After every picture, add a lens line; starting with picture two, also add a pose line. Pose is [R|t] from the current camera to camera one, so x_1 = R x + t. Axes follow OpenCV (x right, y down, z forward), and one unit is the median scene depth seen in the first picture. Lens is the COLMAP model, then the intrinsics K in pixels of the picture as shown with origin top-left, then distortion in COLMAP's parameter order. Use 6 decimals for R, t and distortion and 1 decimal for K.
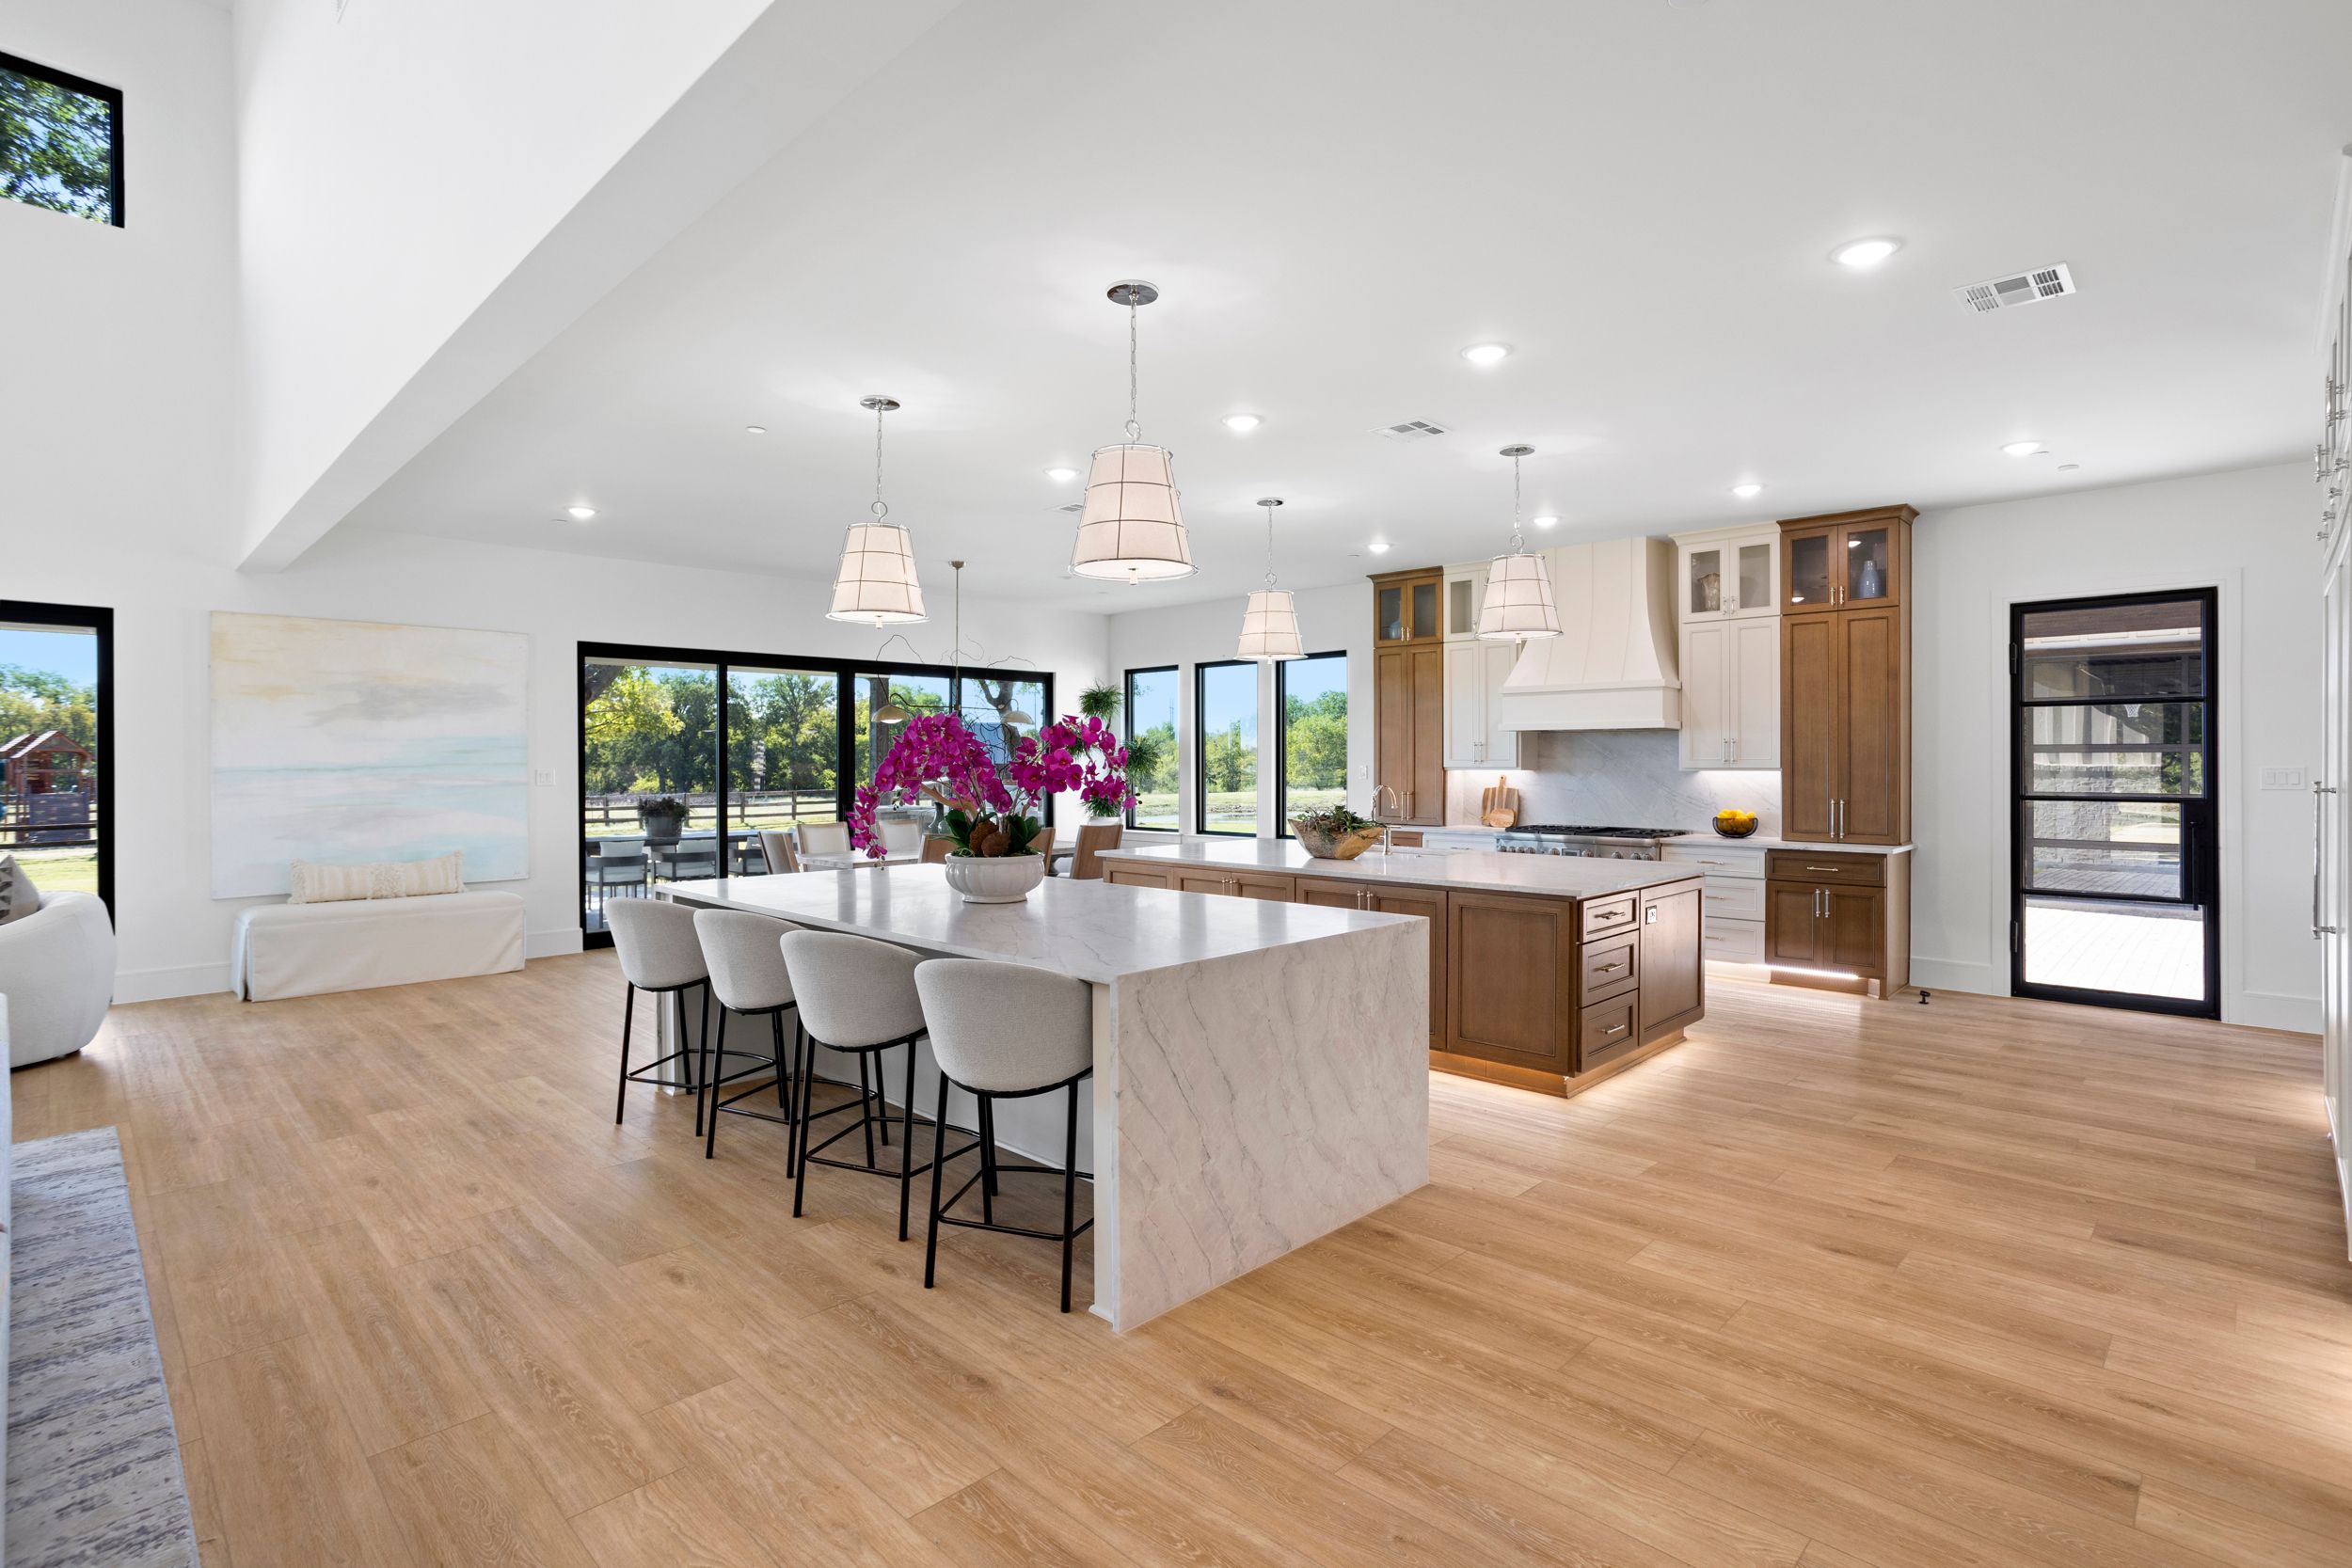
lens RADIAL K [[1132.1, 0, 1178.2], [0, 1132.1, 766.2], [0, 0, 1]] dist [-0.042140, 0.026143]
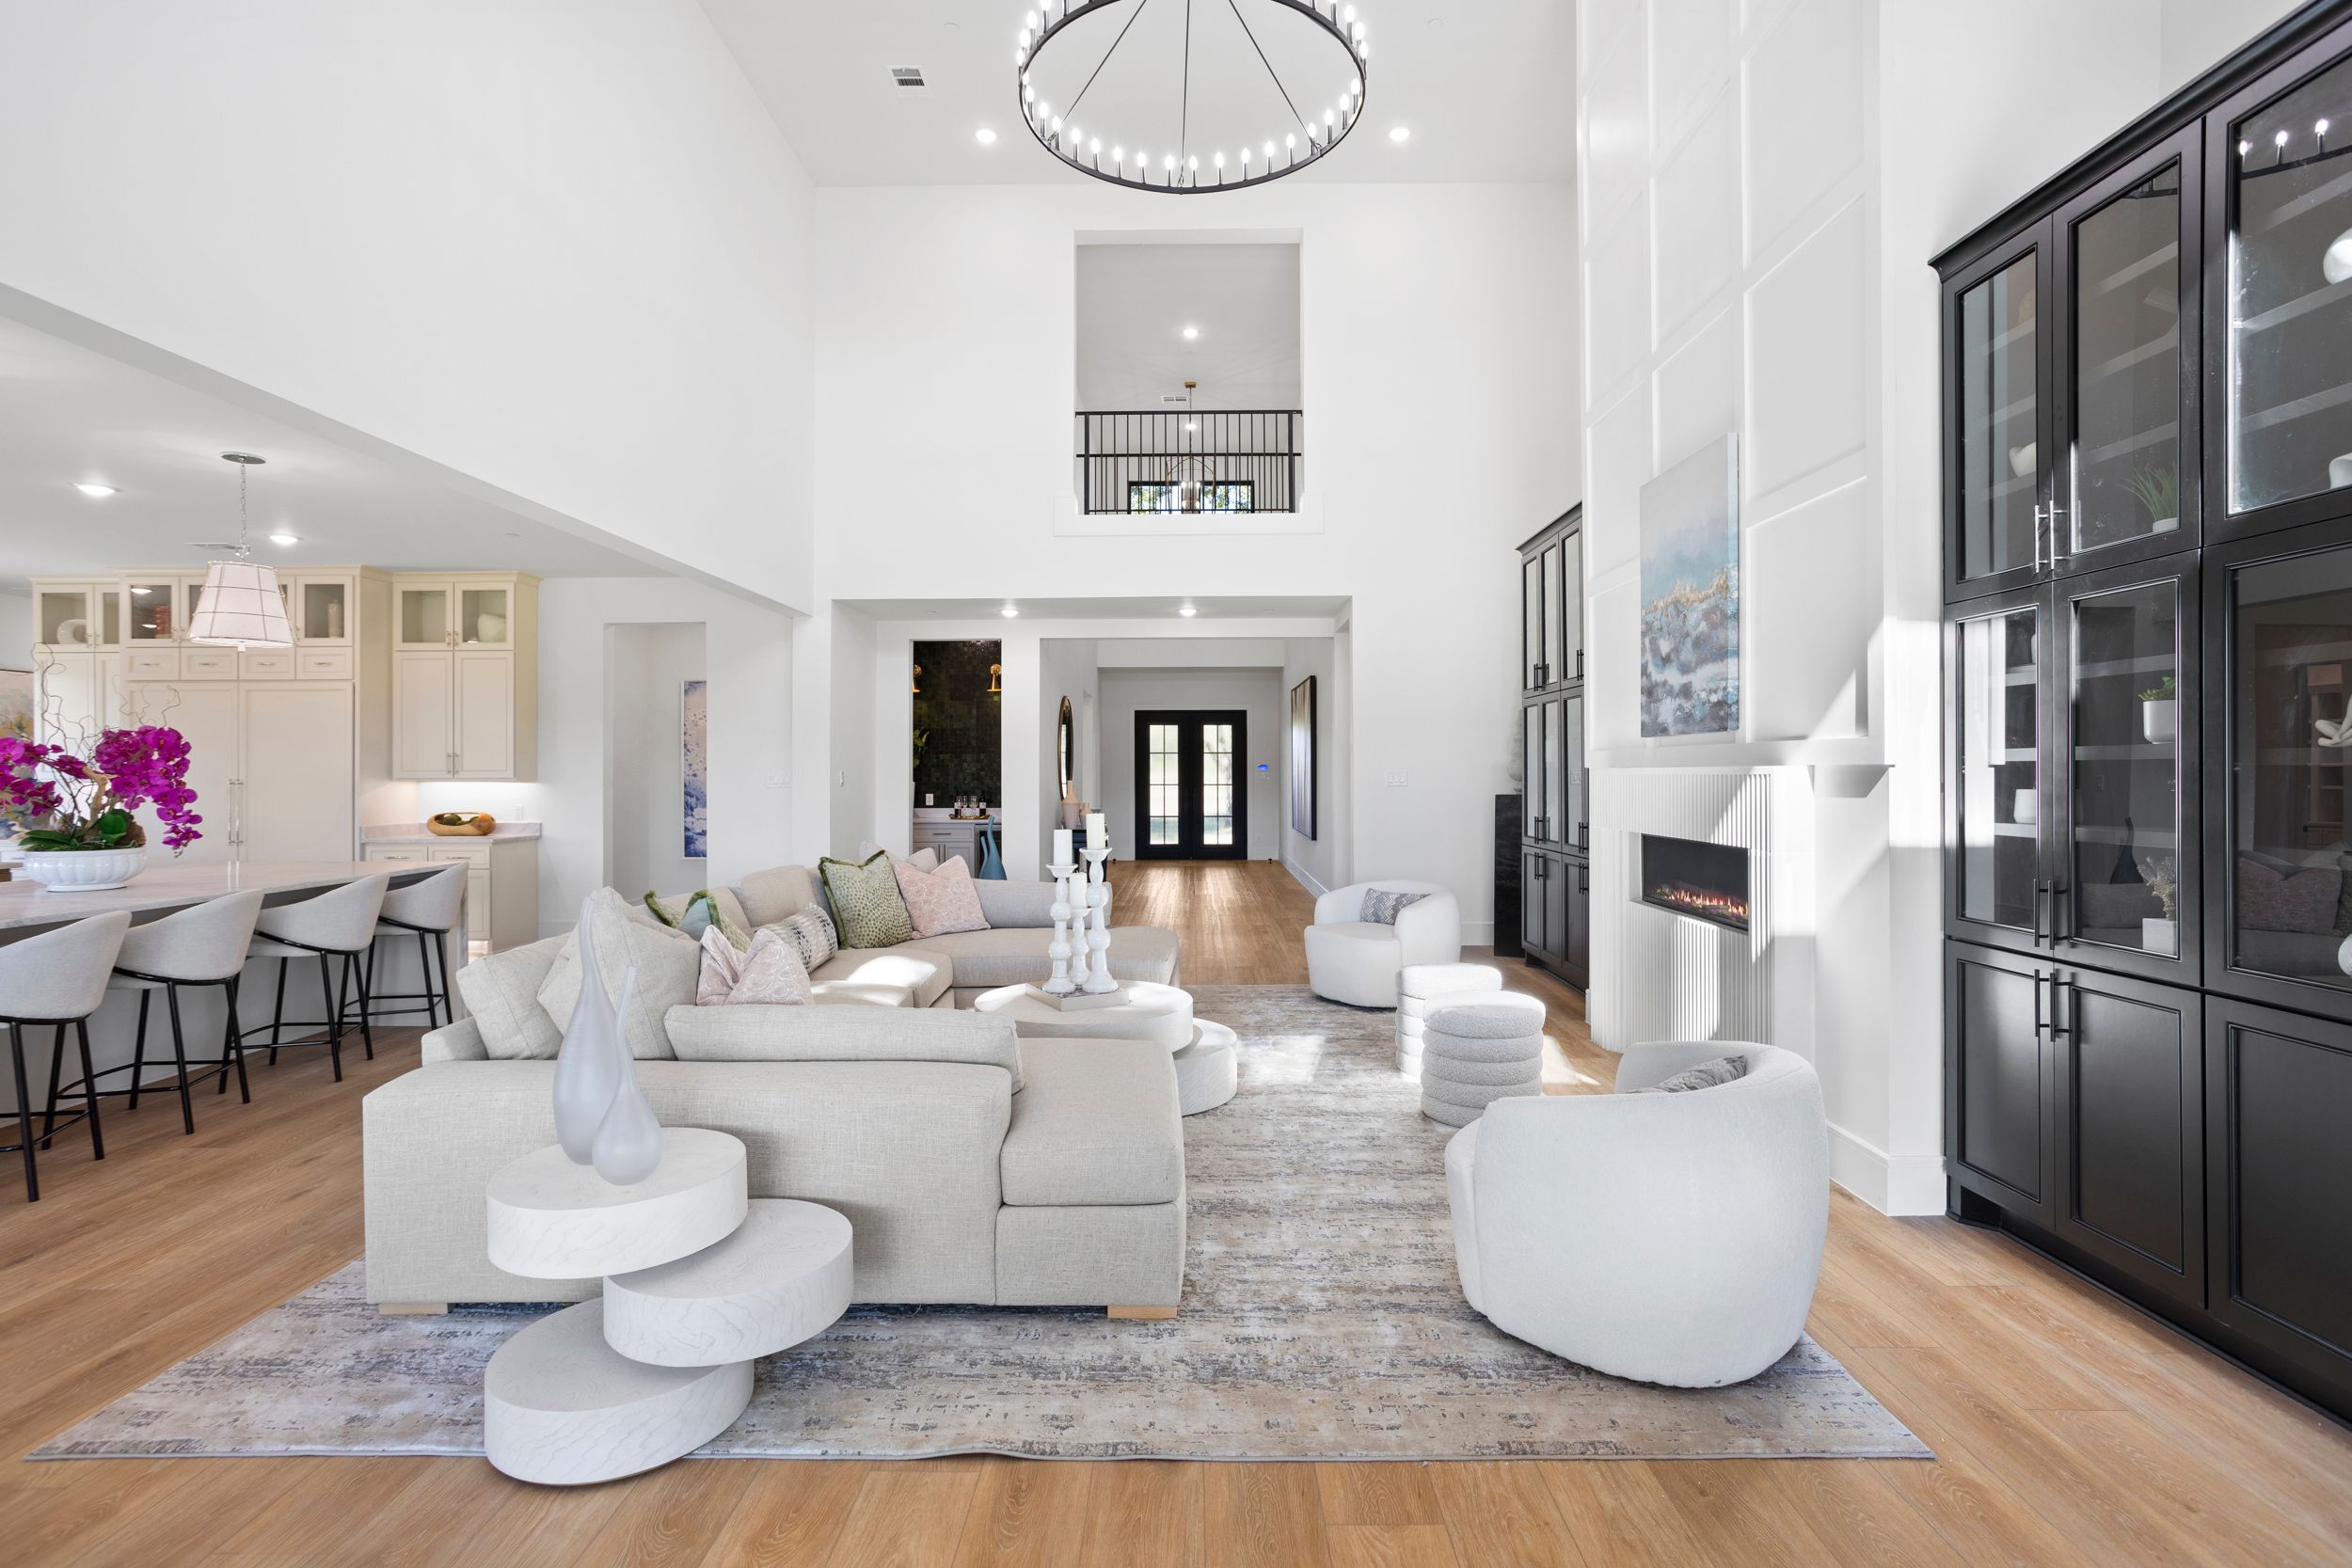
lens RADIAL K [[1131.8, 0, 1173.6], [0, 1131.8, 763.8], [0, 0, 1]] dist [-0.070816, 0.044244]
pose [[-0.694443, 0.006488, 0.719518, -1.068309], [0.005419, 0.999978, -0.003786, 0.001644], [-0.719527, 0.001270, -0.694463, 0.612527]]
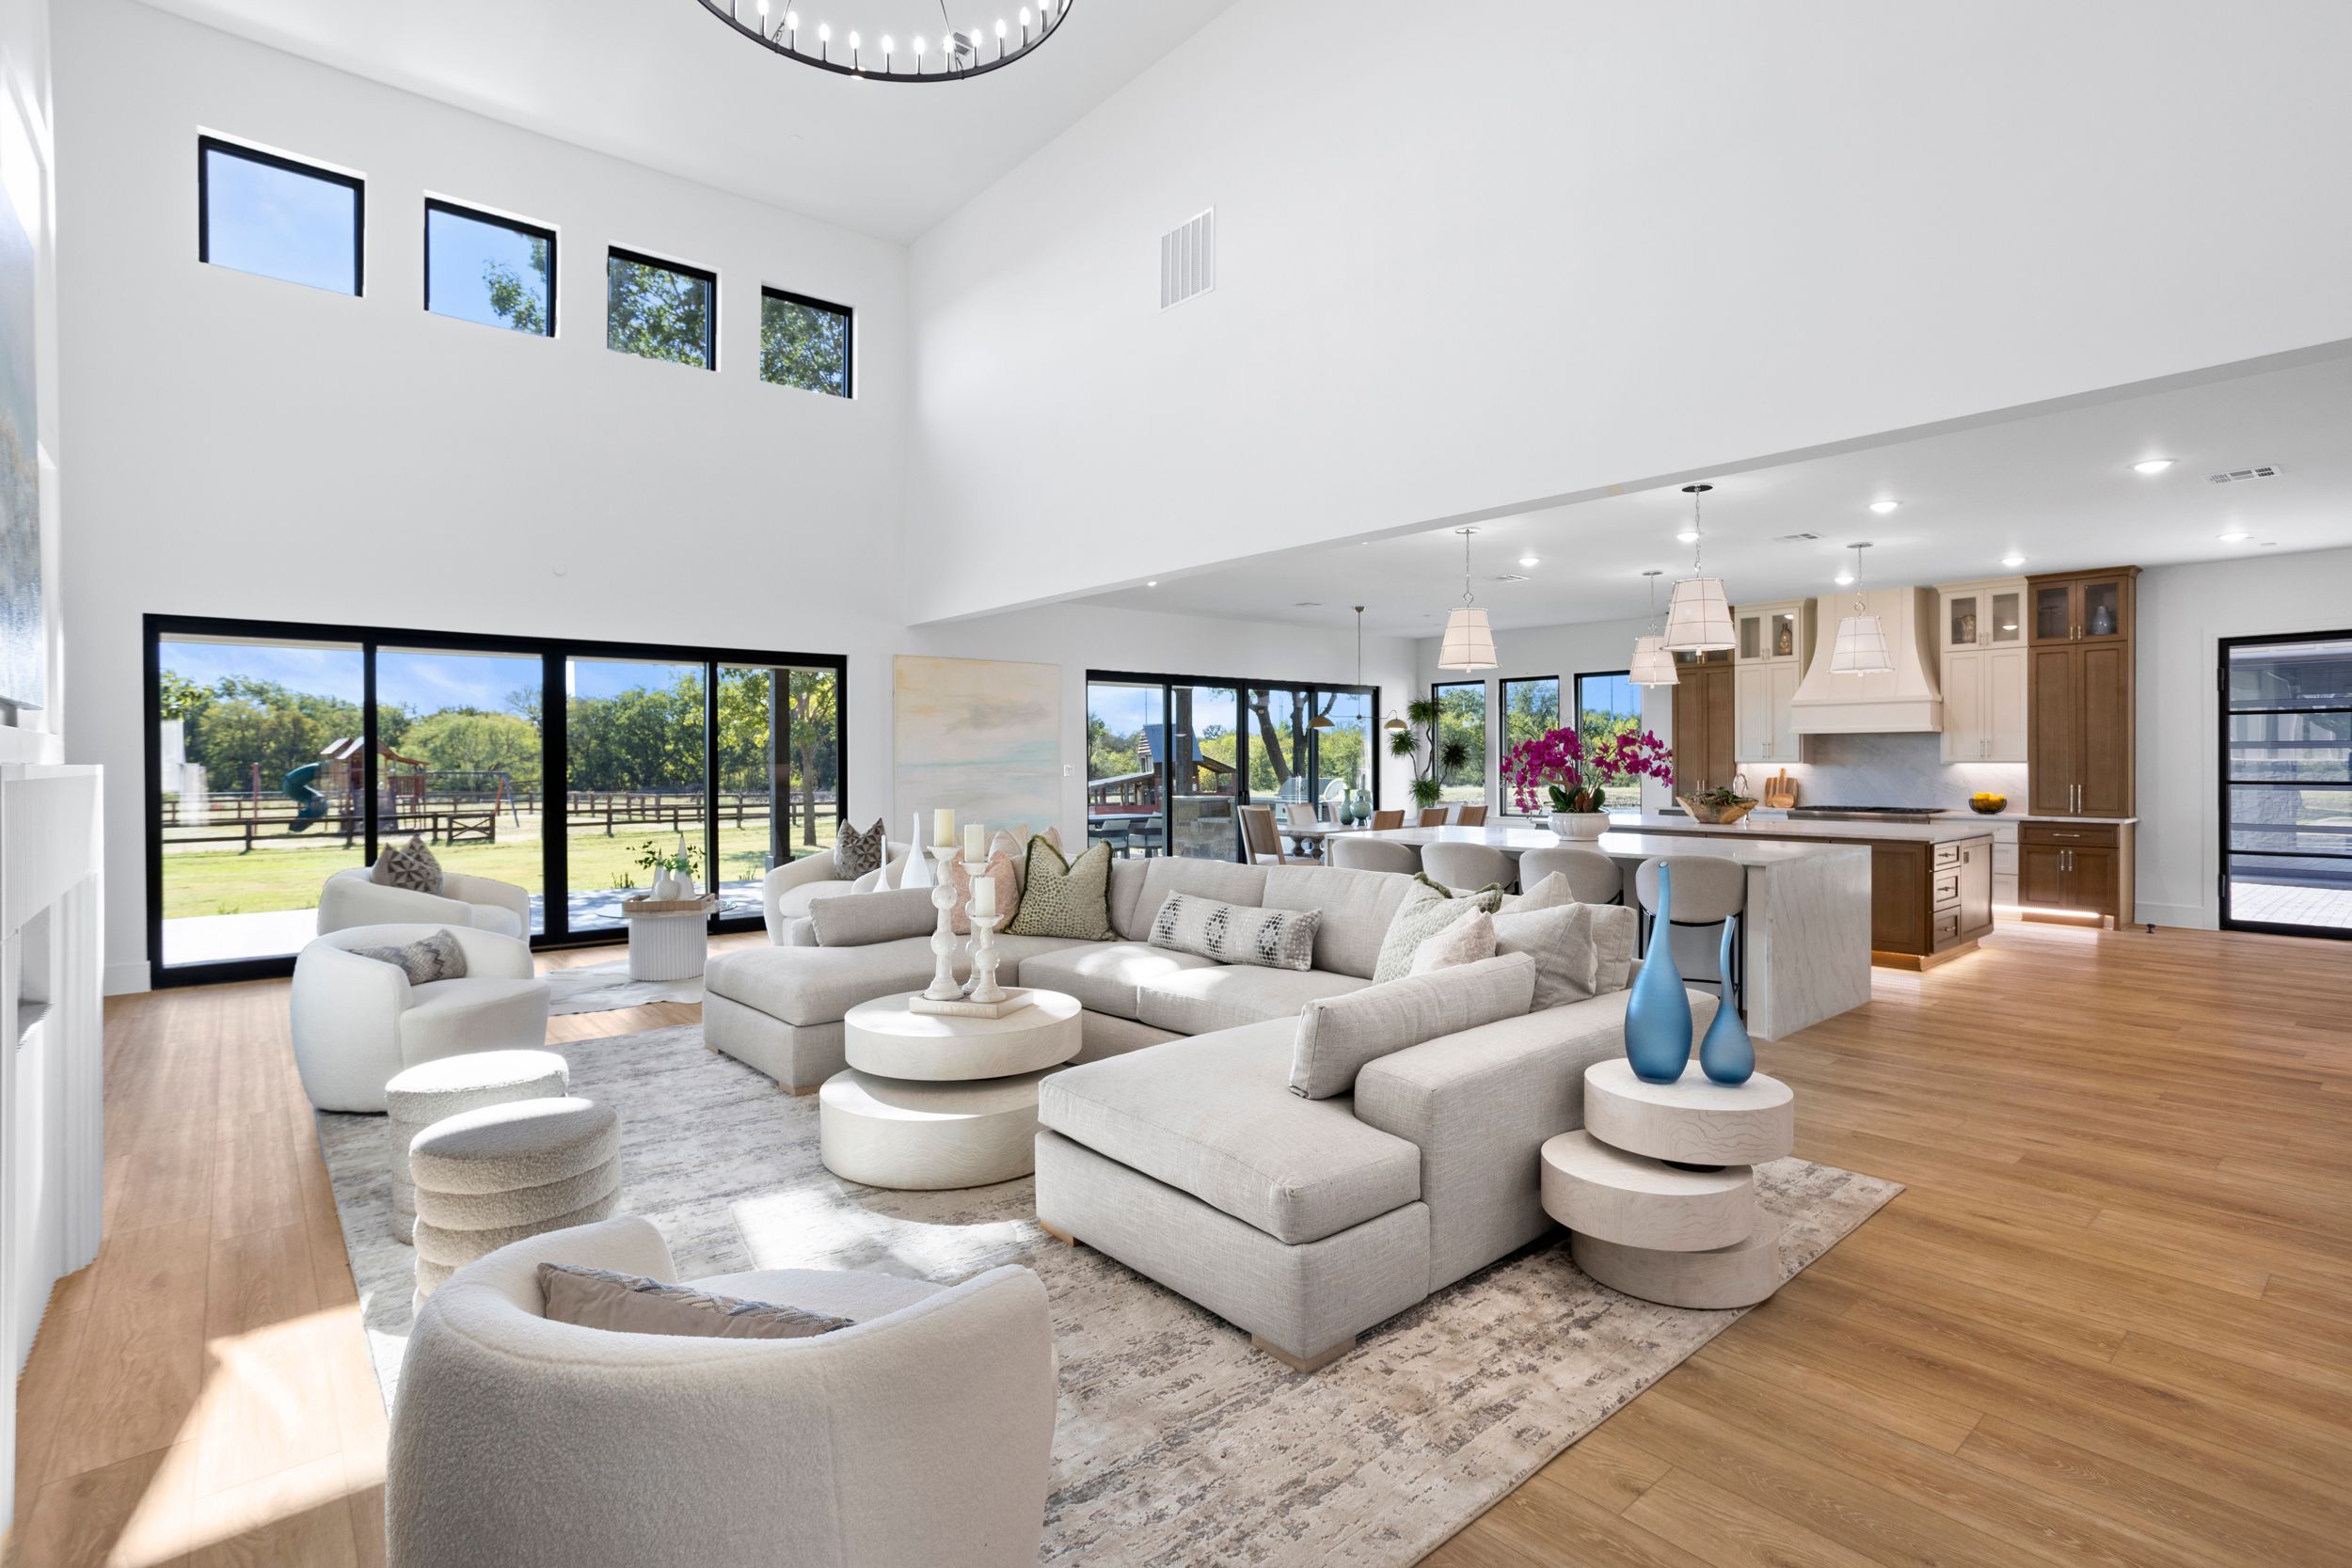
lens RADIAL K [[1122.6, 0, 1178.6], [0, 1122.6, 765.9], [0, 0, 1]] dist [-0.036246, 0.020563]
pose [[0.995749, -0.001843, -0.092092, -0.368337], [0.001923, 0.999998, 0.000783, 0.004675], [0.092090, -0.000957, 0.995750, -0.429398]]
